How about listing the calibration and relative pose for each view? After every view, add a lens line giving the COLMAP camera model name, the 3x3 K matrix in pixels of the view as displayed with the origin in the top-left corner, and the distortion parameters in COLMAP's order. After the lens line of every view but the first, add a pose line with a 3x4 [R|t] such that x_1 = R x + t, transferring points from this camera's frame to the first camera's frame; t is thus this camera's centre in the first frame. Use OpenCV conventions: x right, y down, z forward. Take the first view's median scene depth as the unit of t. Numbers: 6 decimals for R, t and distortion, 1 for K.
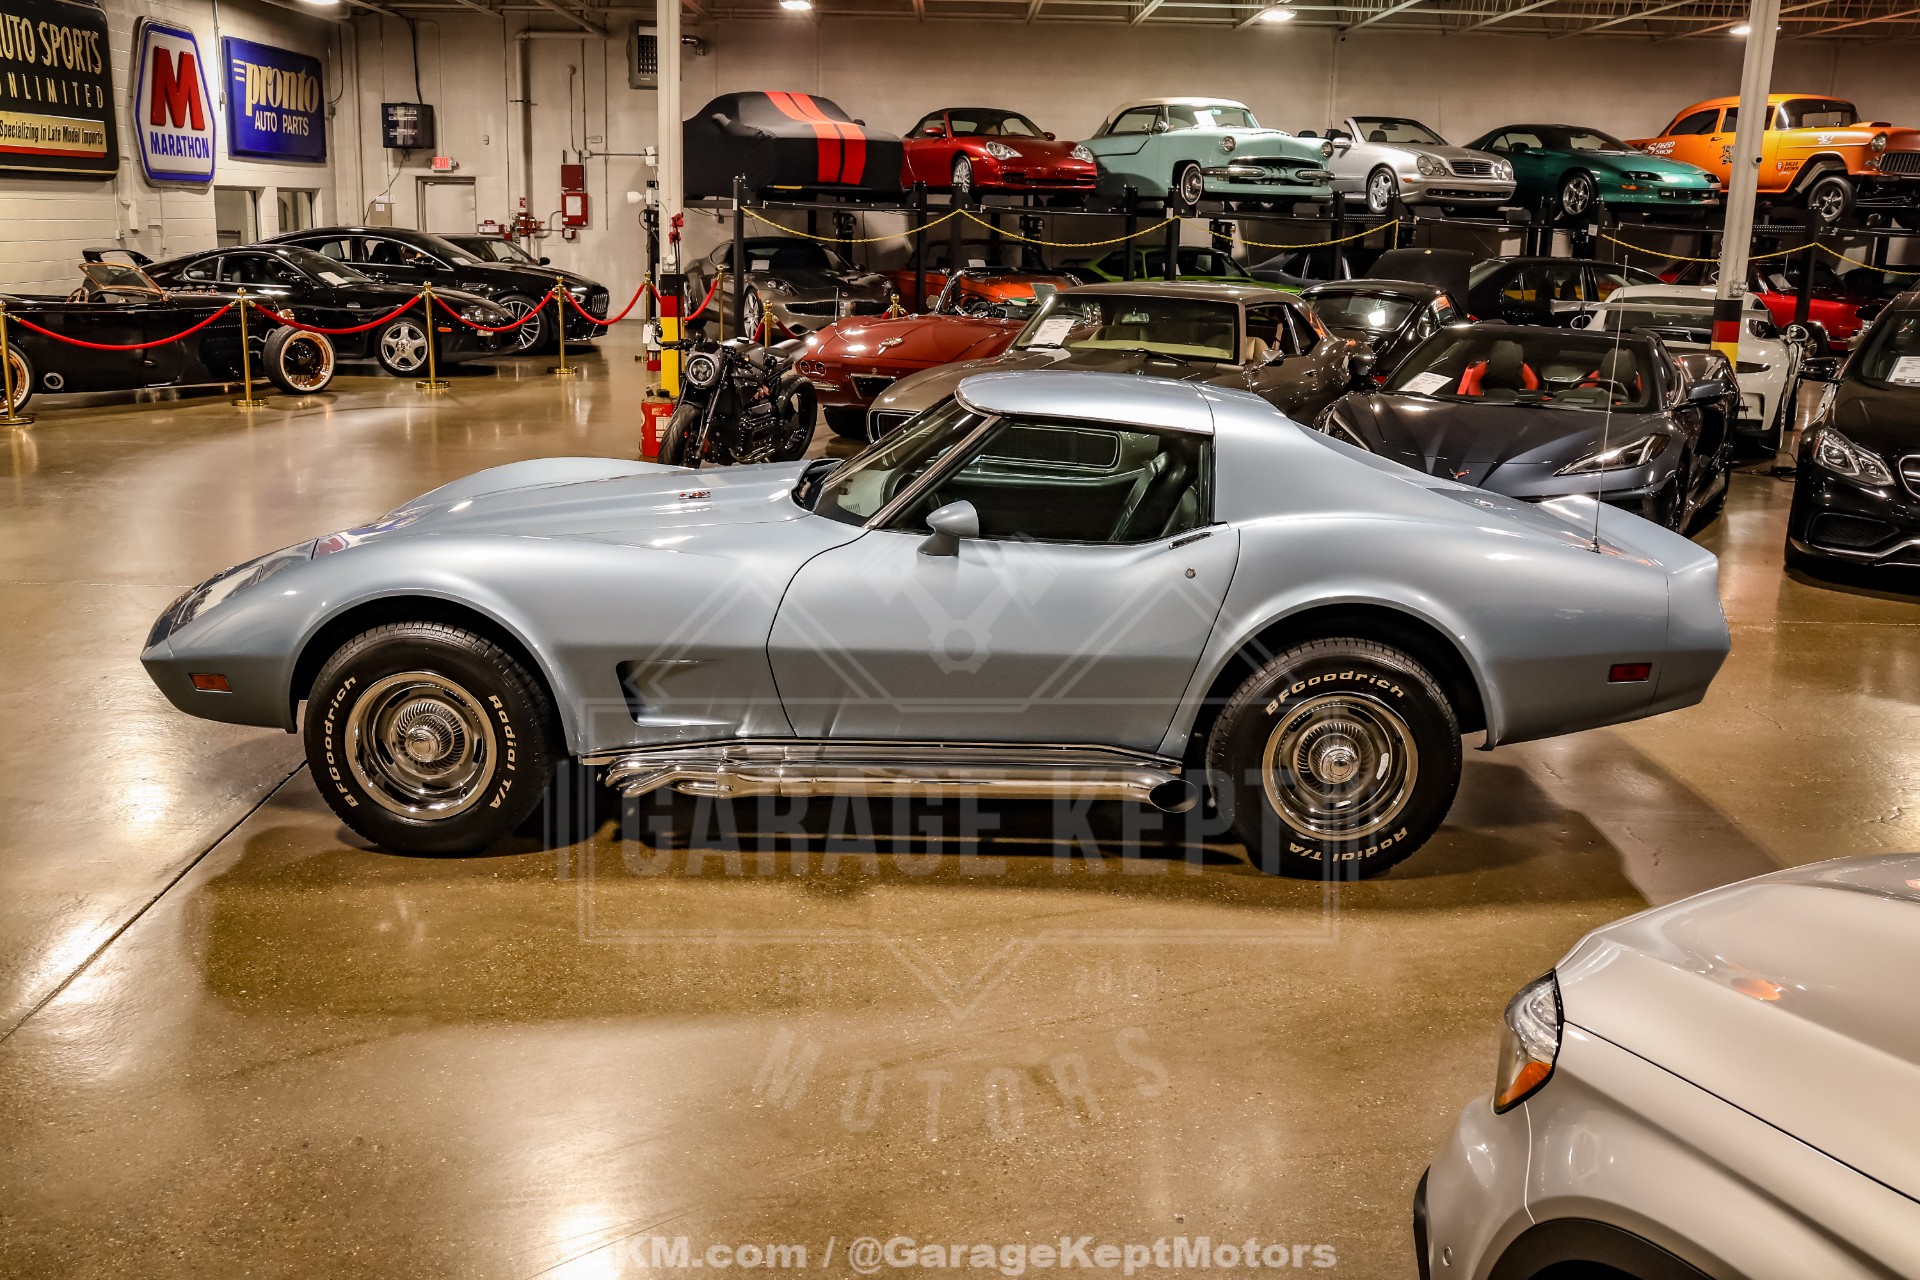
lens RADIAL K [[1826.6, 0, 948.9], [0, 1826.6, 642.8], [0, 0, 1]] dist [-0.116254, 0.200210]
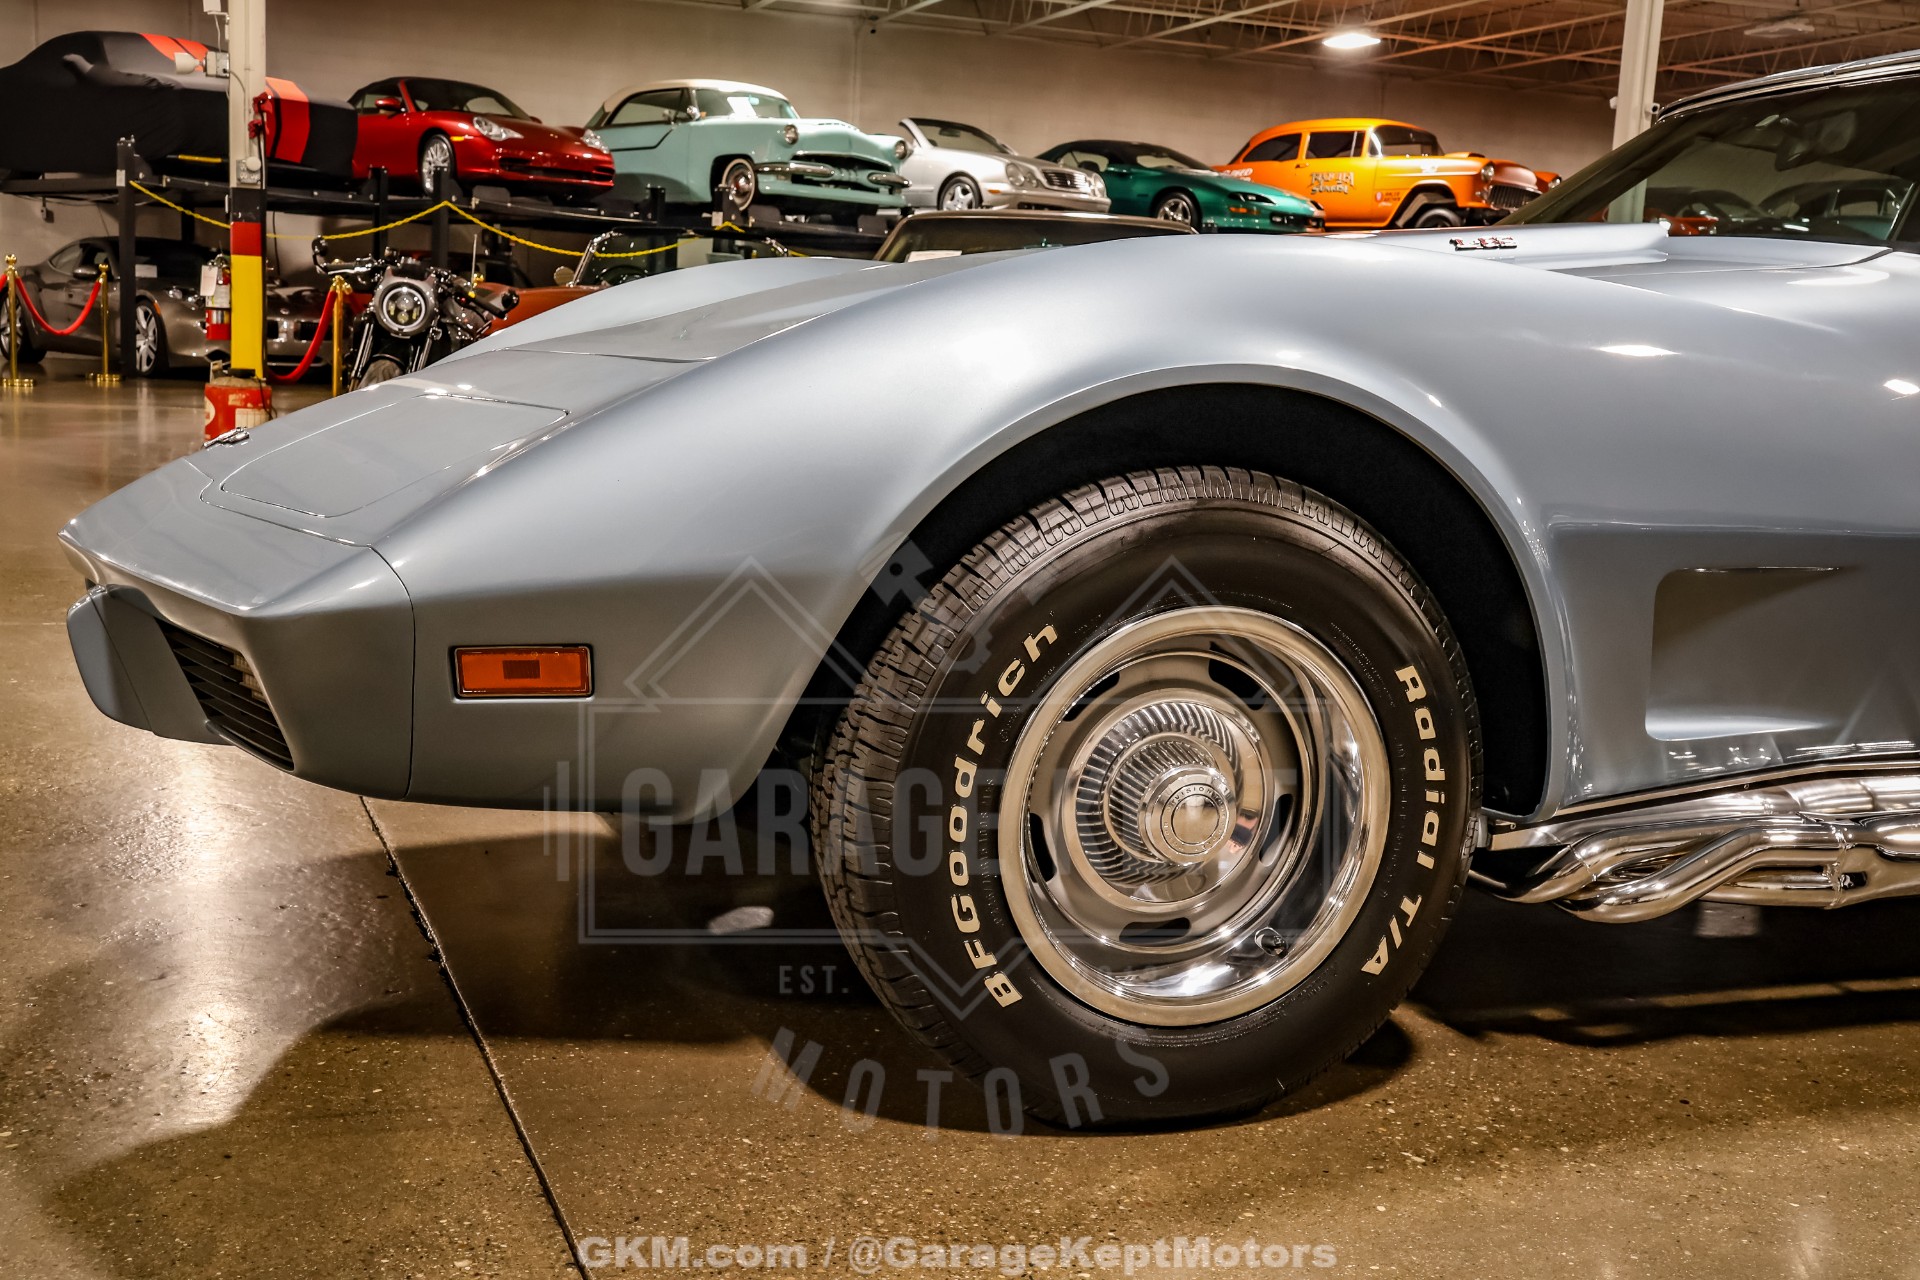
lens RADIAL K [[2100.7, 0, 952.3], [0, 2100.7, 633.1], [0, 0, 1]] dist [-0.062418, 0.310851]
pose [[0.937851, -0.024065, 0.346202, -0.100357], [0.051144, 0.996284, -0.069294, 0.009757], [-0.343248, 0.082693, 0.935597, 0.130341]]
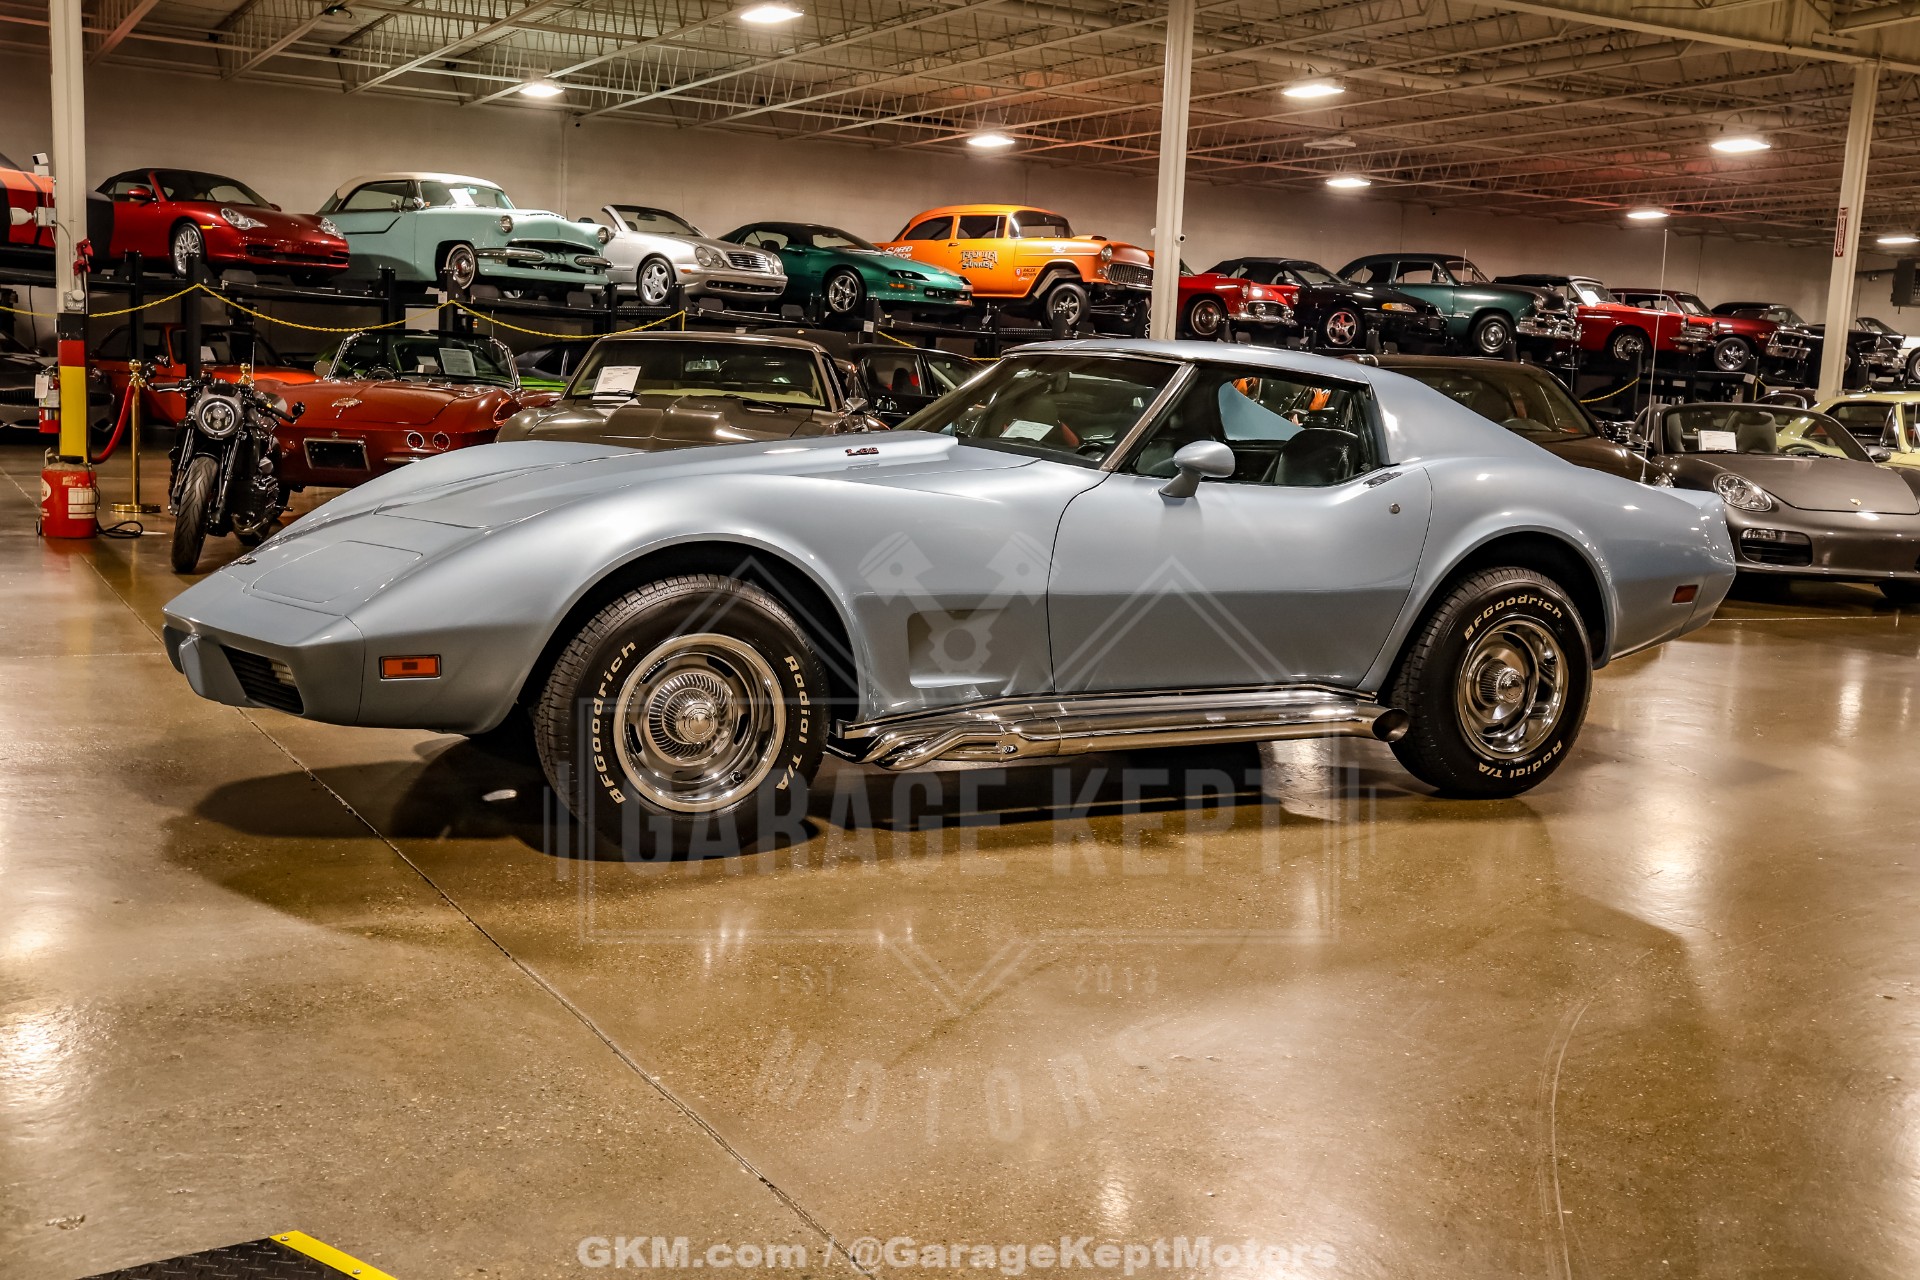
lens RADIAL K [[2005.5, 0, 954.4], [0, 2005.5, 642.7], [0, 0, 1]] dist [-0.068055, 0.217365]
pose [[0.879532, -0.043506, 0.473847, -0.131581], [0.083614, 0.994448, -0.063895, 0.018684], [-0.468436, 0.095818, 0.878286, 0.024251]]
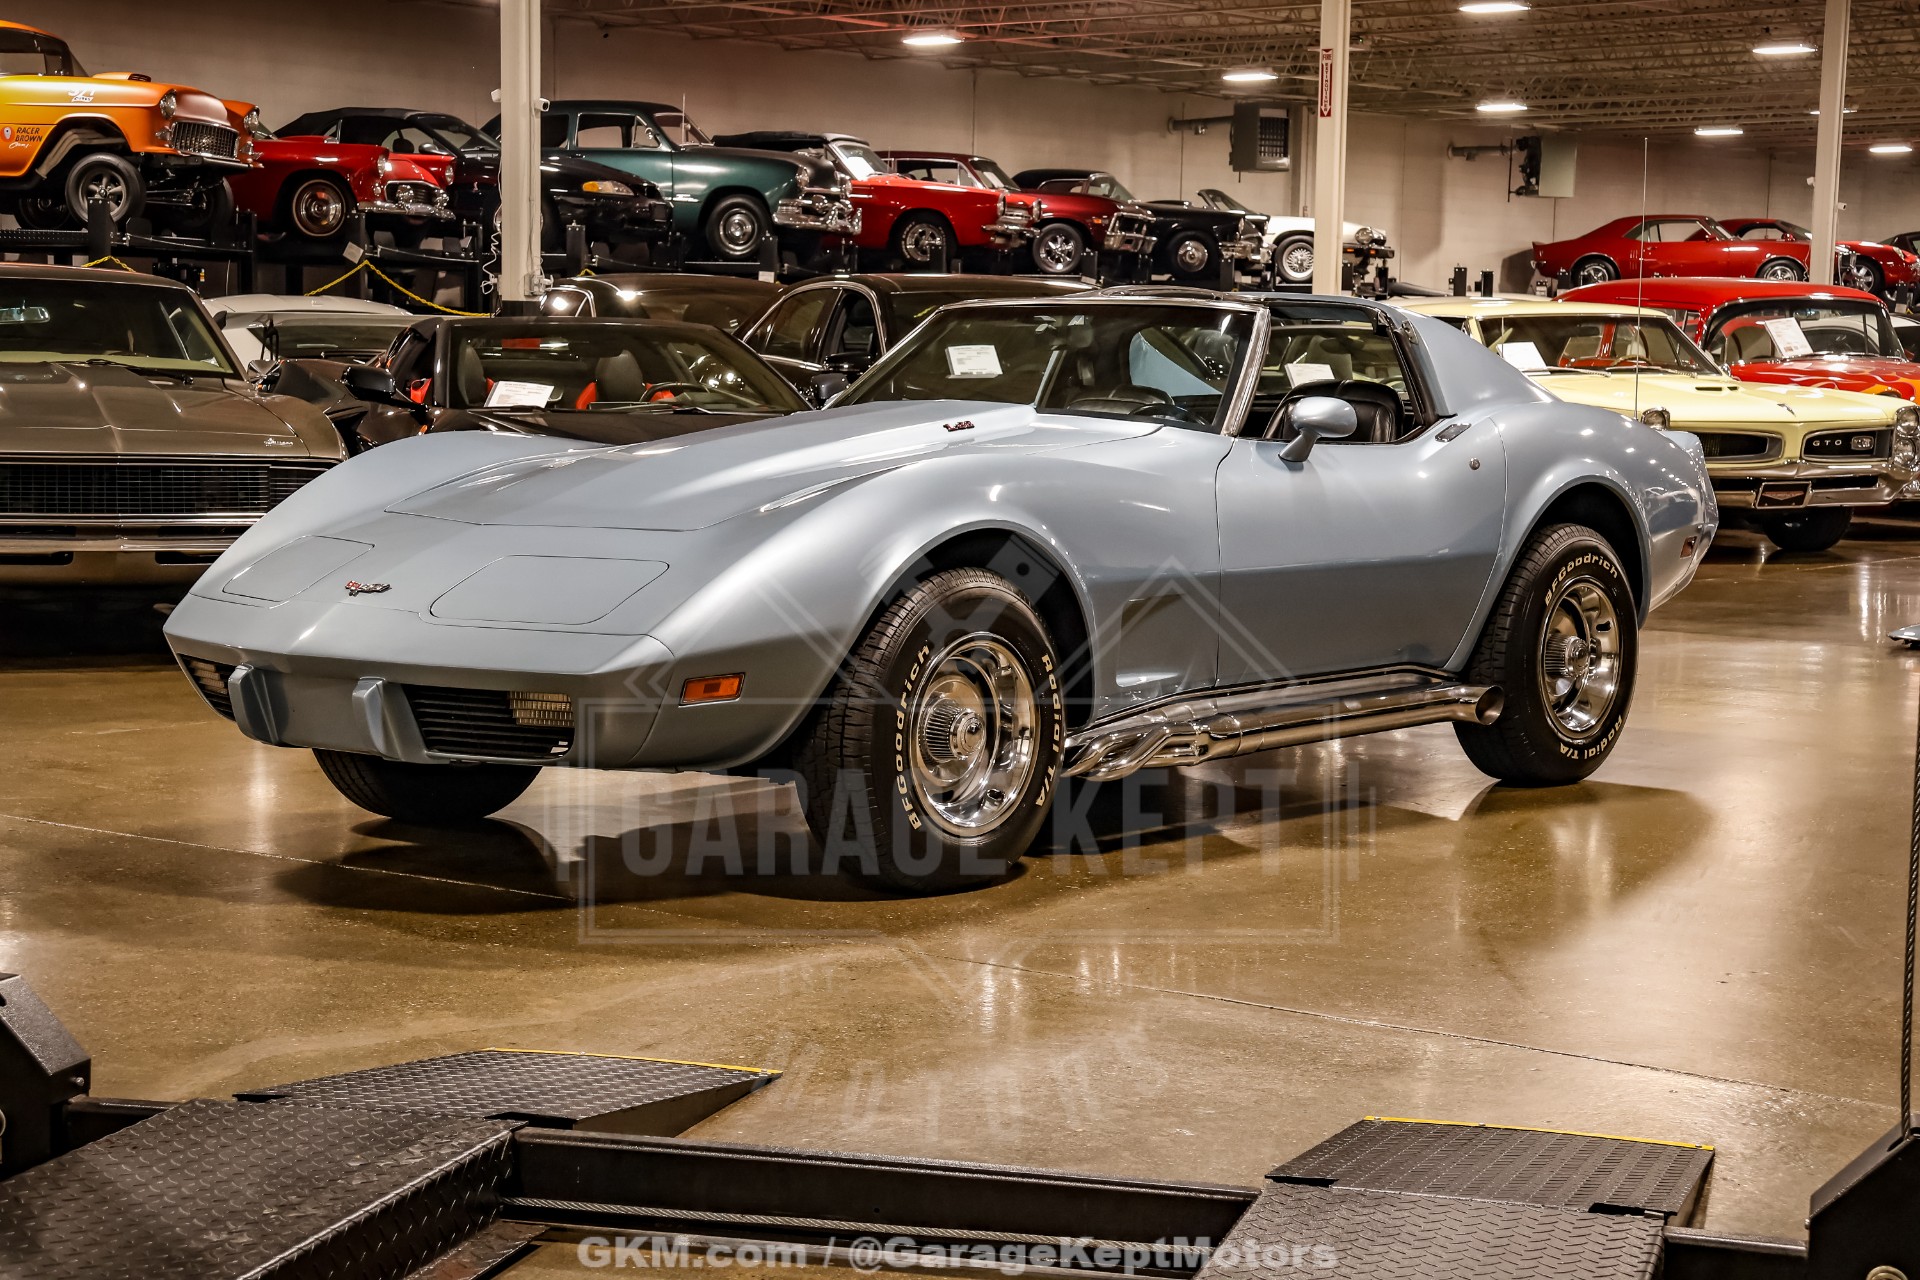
lens RADIAL K [[3436.7, 0, 960.0], [0, 3436.7, 640.0], [0, 0, 1]] dist [0.130930, 0.869933]
pose [[0.626797, -0.079713, 0.775094, -0.292915], [0.177794, 0.983142, -0.042669, 0.016370], [-0.758627, 0.164552, 0.630403, 0.019768]]
